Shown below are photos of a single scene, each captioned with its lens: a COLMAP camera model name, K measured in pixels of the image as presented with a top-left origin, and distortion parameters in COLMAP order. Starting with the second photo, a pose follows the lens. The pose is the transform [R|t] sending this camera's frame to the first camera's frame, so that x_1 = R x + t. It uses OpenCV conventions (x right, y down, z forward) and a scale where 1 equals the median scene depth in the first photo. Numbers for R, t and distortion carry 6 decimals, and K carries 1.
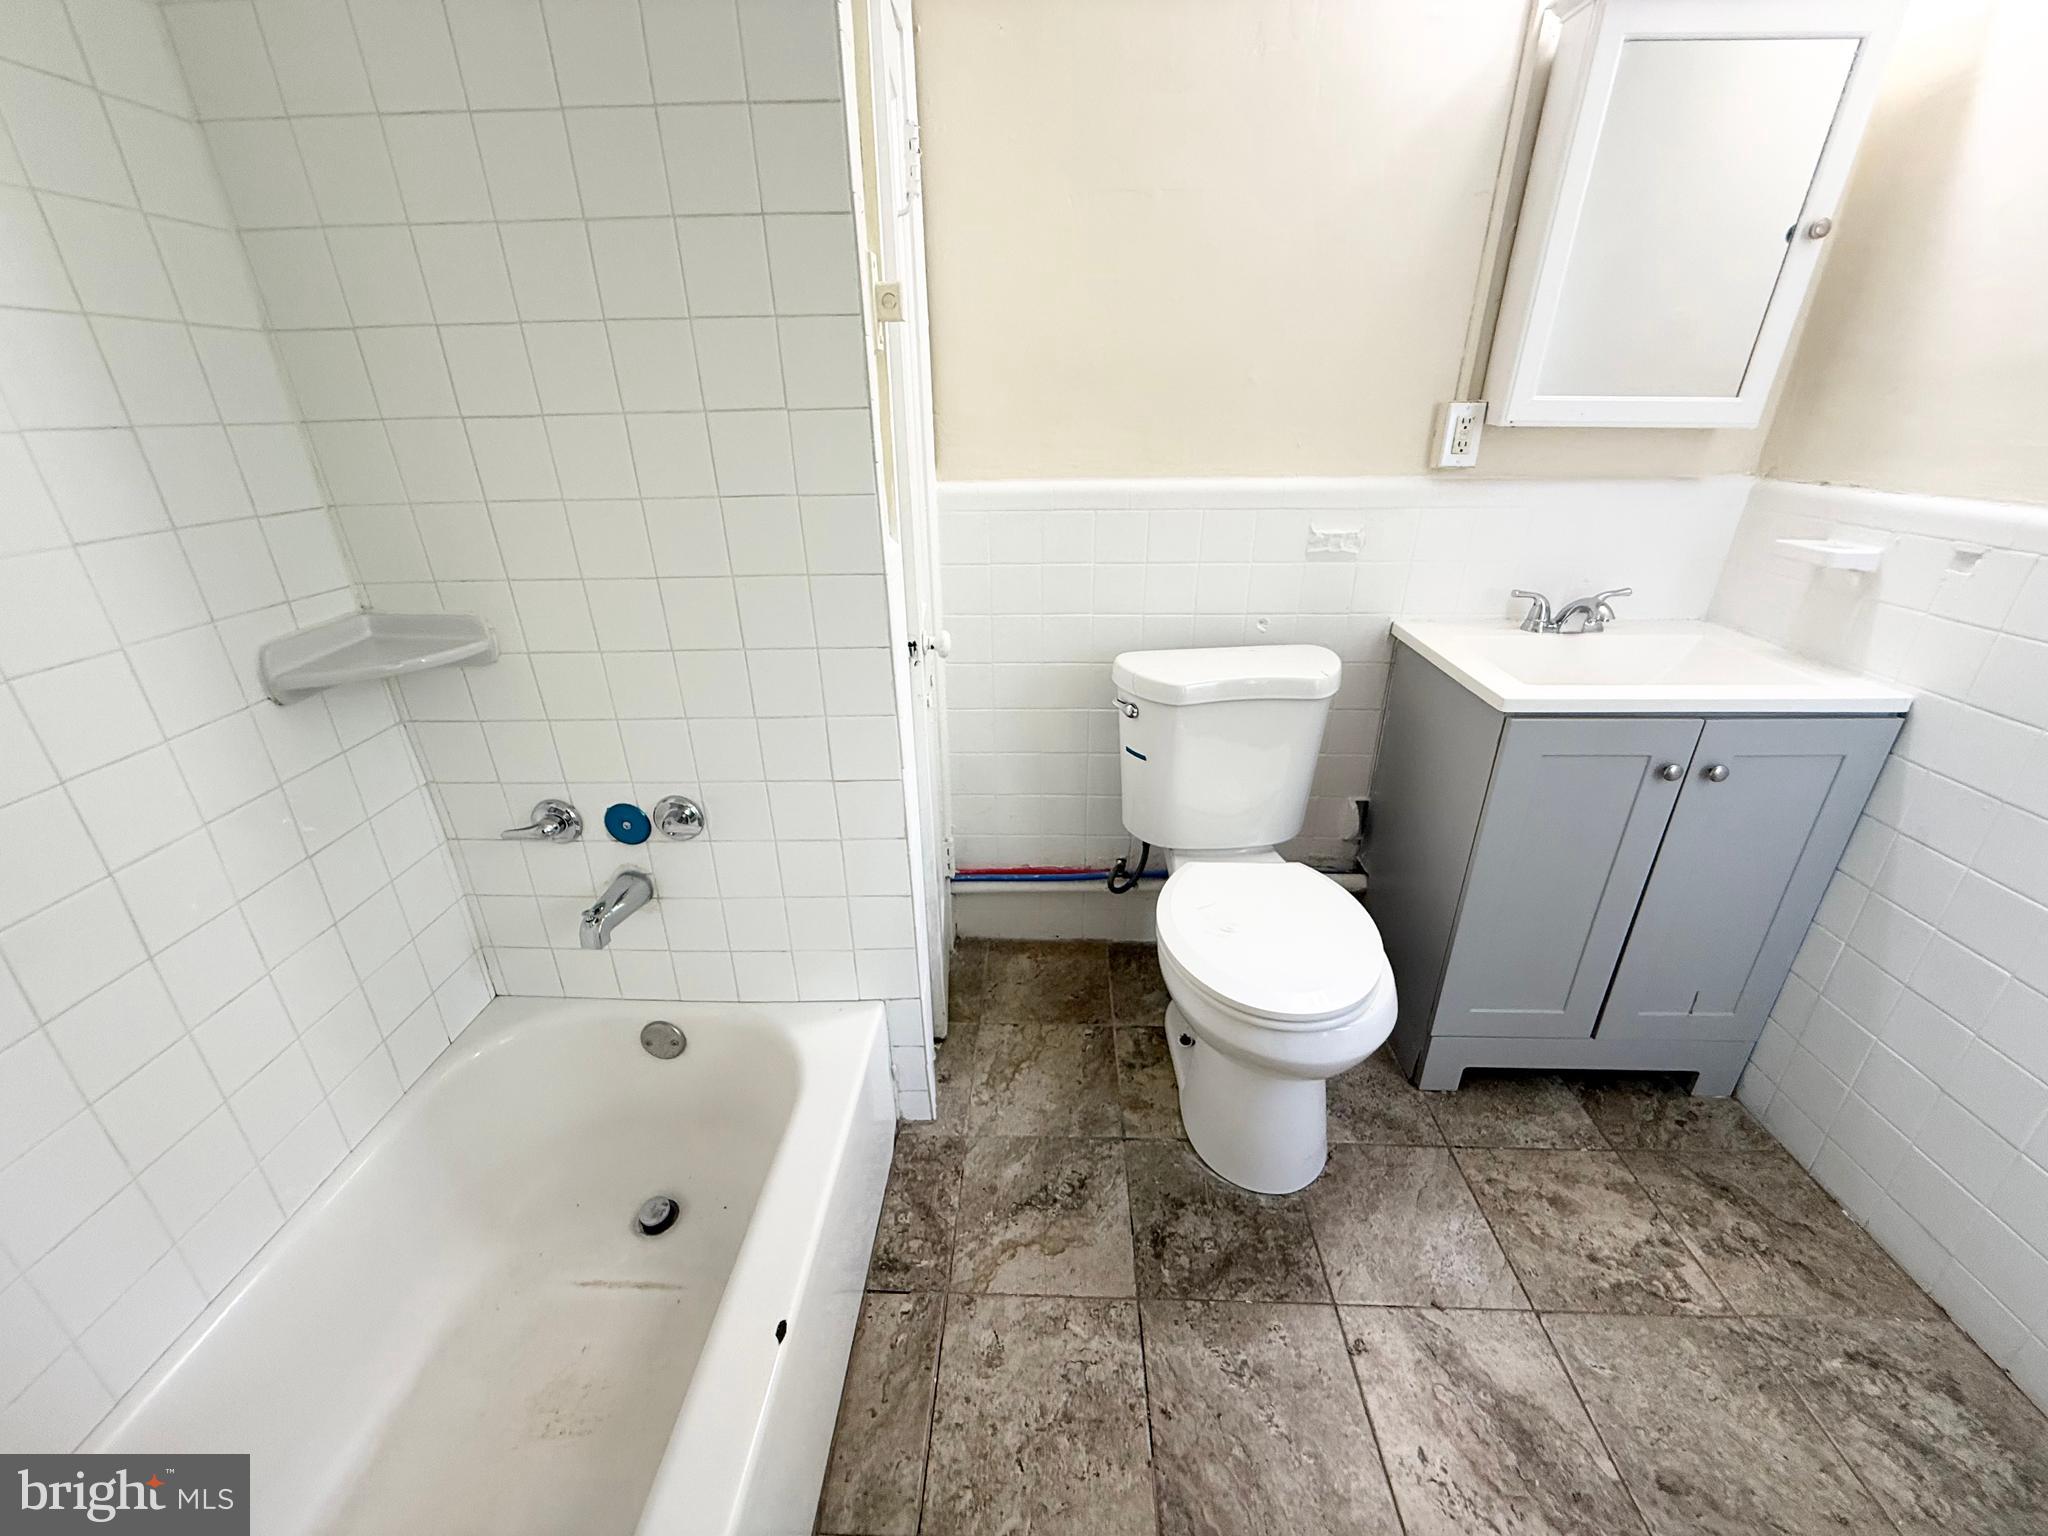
lens RADIAL K [[817.3, 0, 1016.4], [0, 817.3, 766.6], [0, 0, 1]] dist [0.000350, 0.000357]
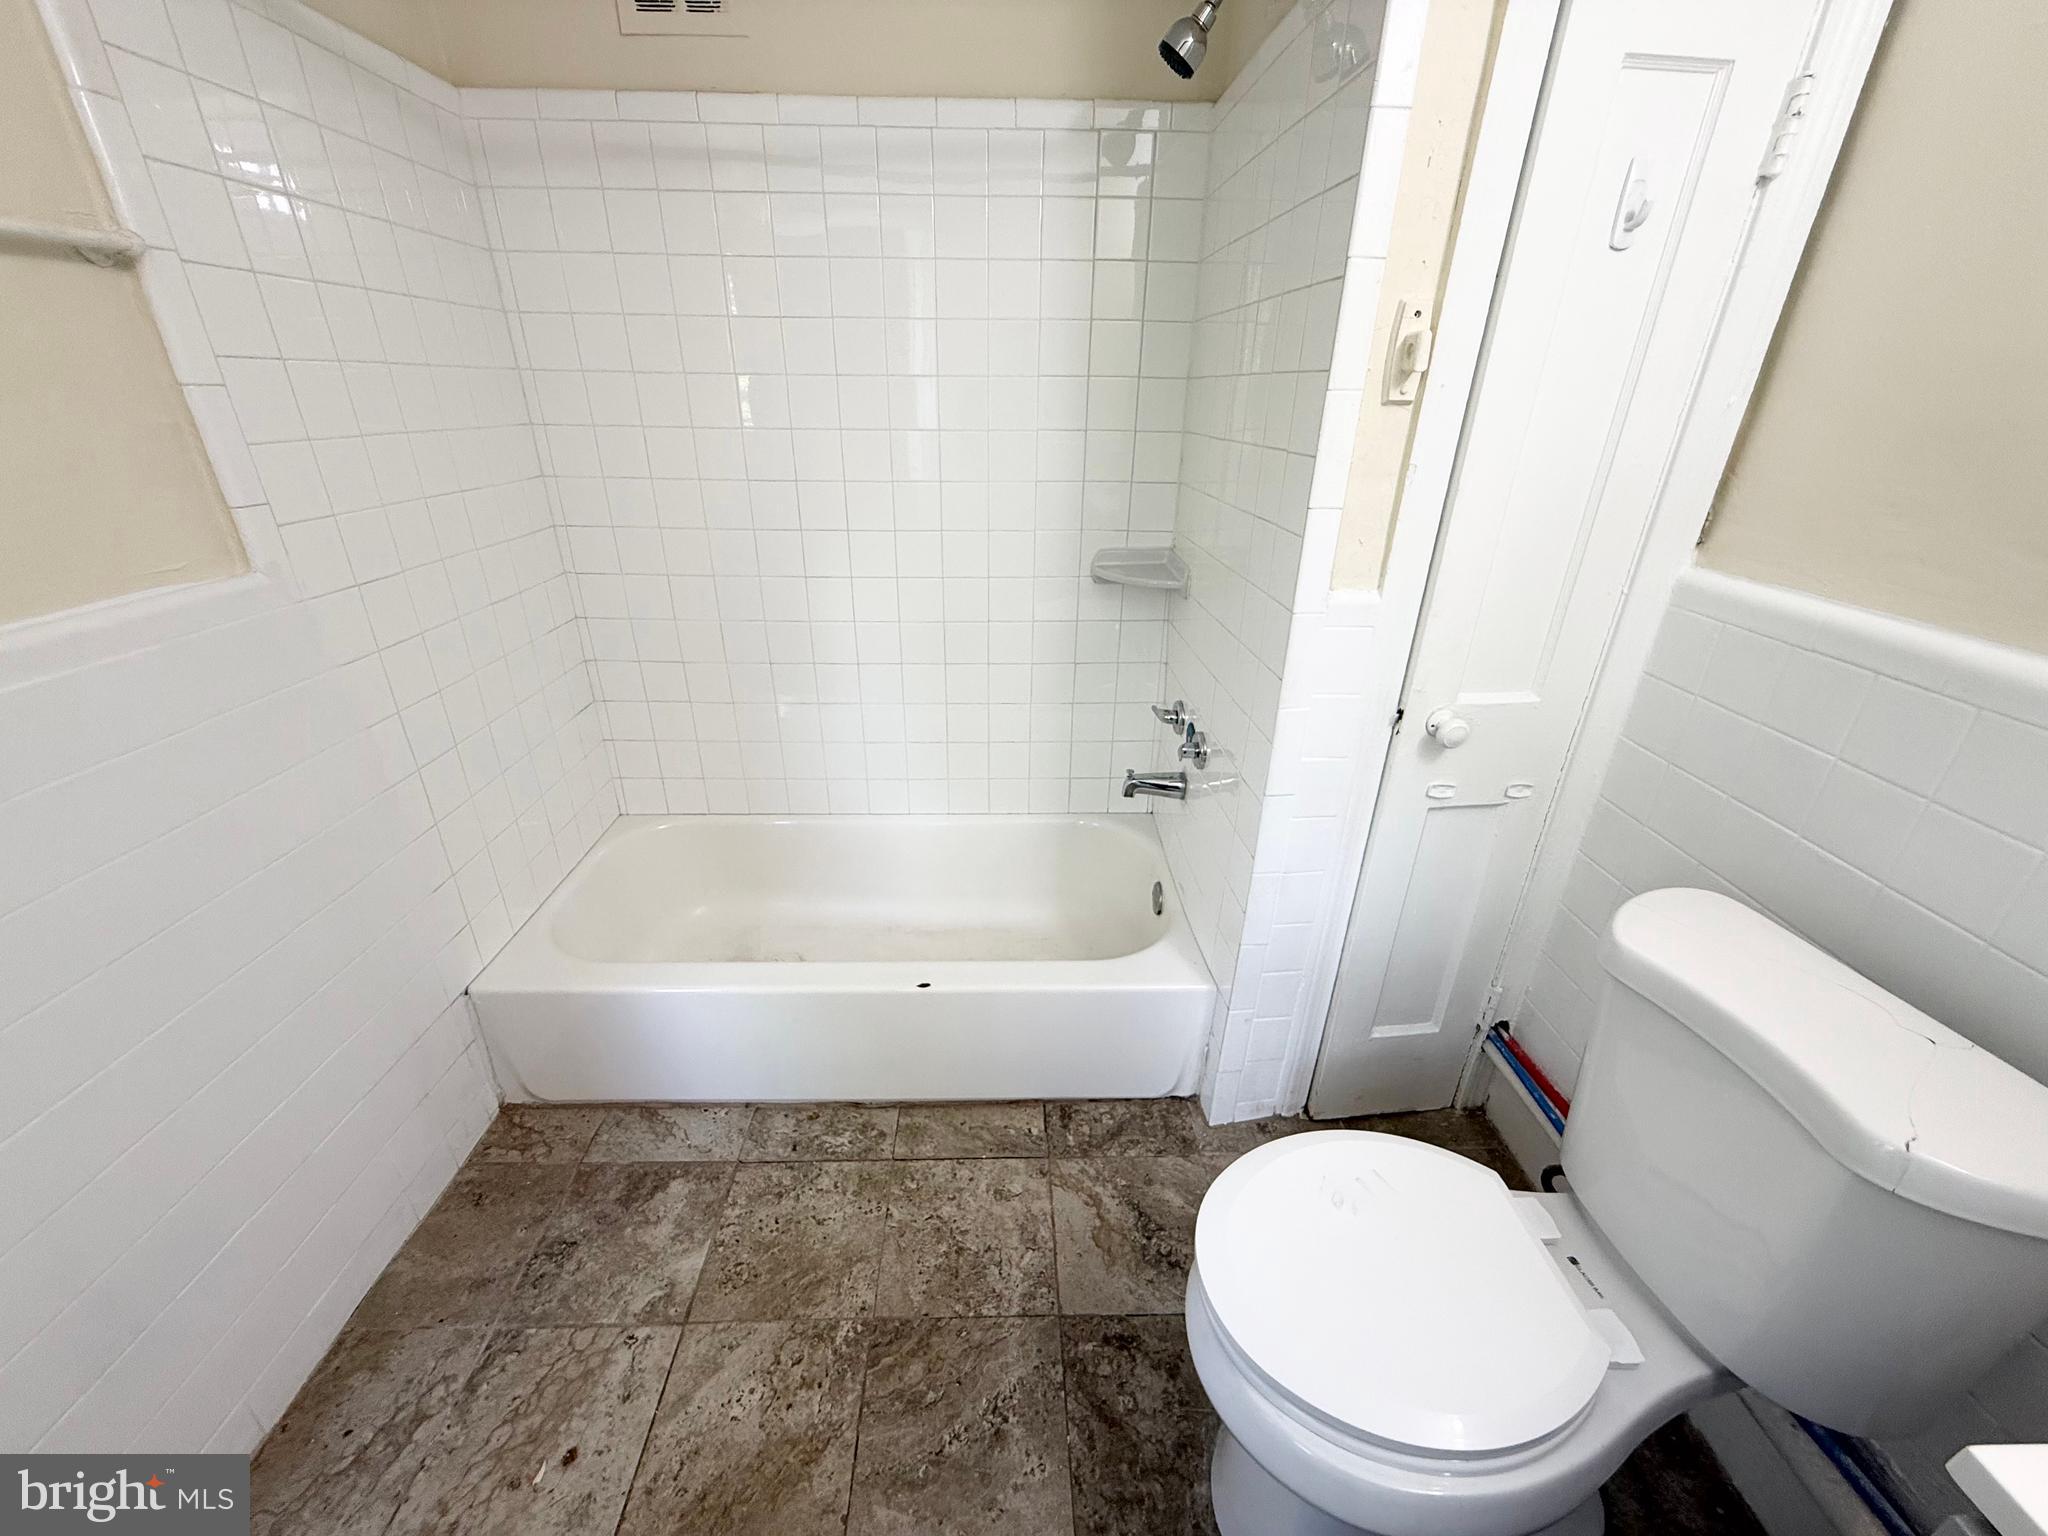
lens RADIAL K [[817.3, 0, 1016.4], [0, 817.3, 766.6], [0, 0, 1]] dist [0.000350, 0.000357]
pose [[0.064589, 0.438378, -0.896467, 0.723468], [-0.420463, 0.826663, 0.373950, -0.271688], [0.905008, 0.352778, 0.237716, 0.431110]]
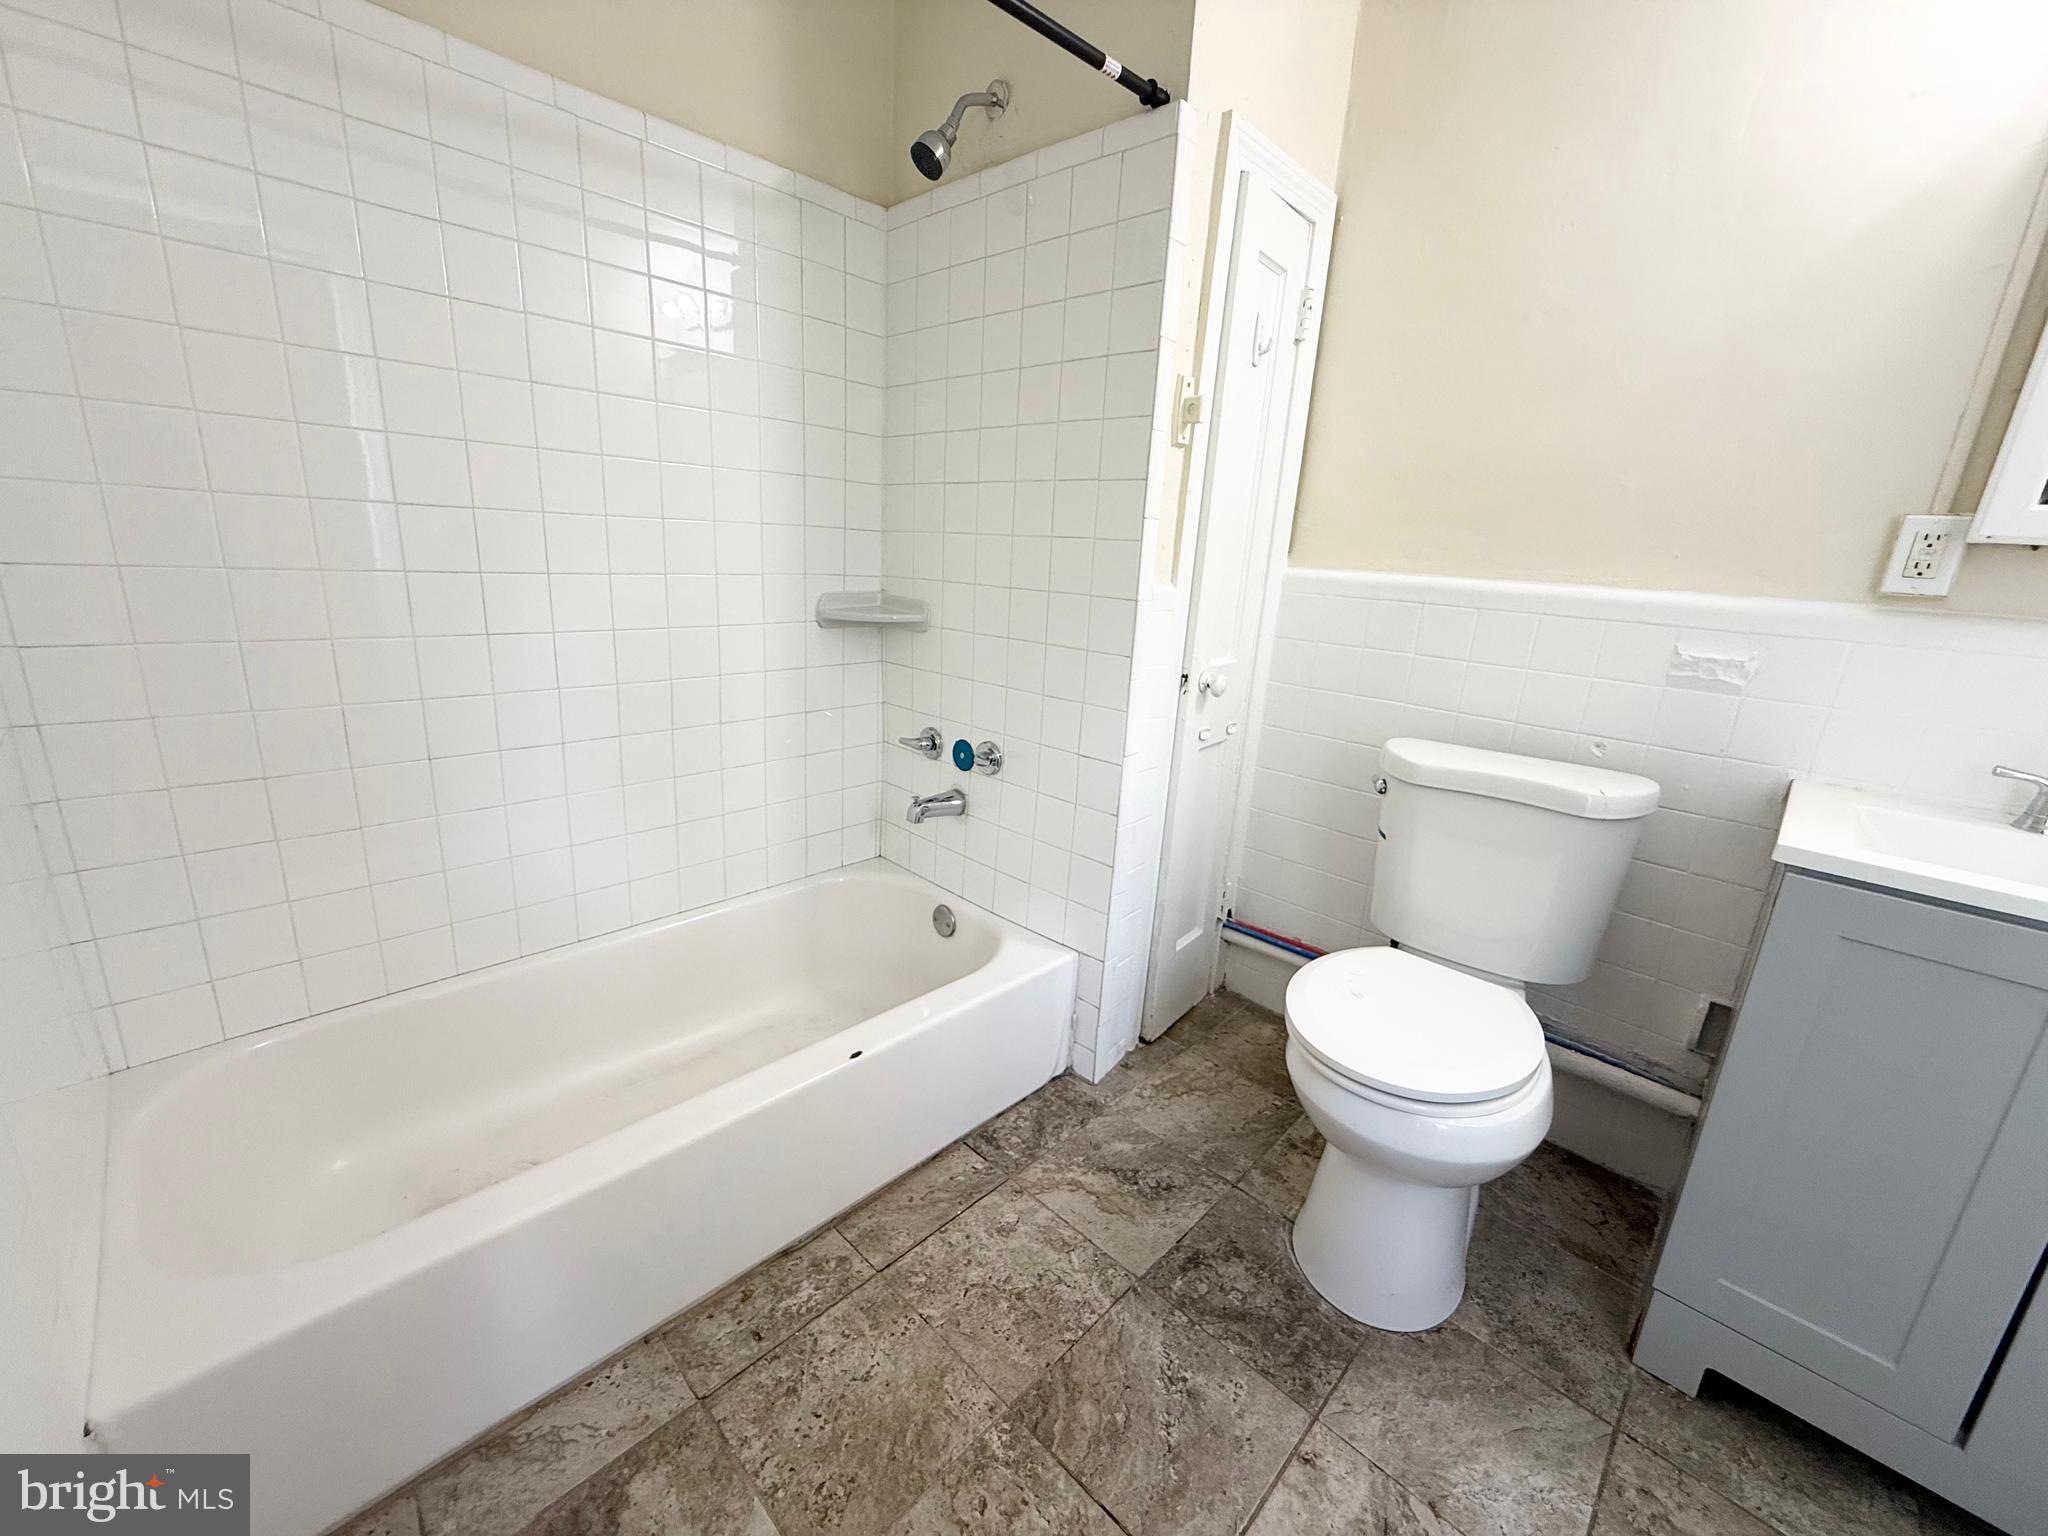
lens RADIAL K [[817.3, 0, 1016.4], [0, 817.3, 766.6], [0, 0, 1]] dist [0.000350, 0.000357]
pose [[0.740248, 0.230684, -0.631521, 0.510786], [-0.334820, 0.941021, -0.048726, 0.127261], [0.583034, 0.247515, 0.773827, -0.063250]]
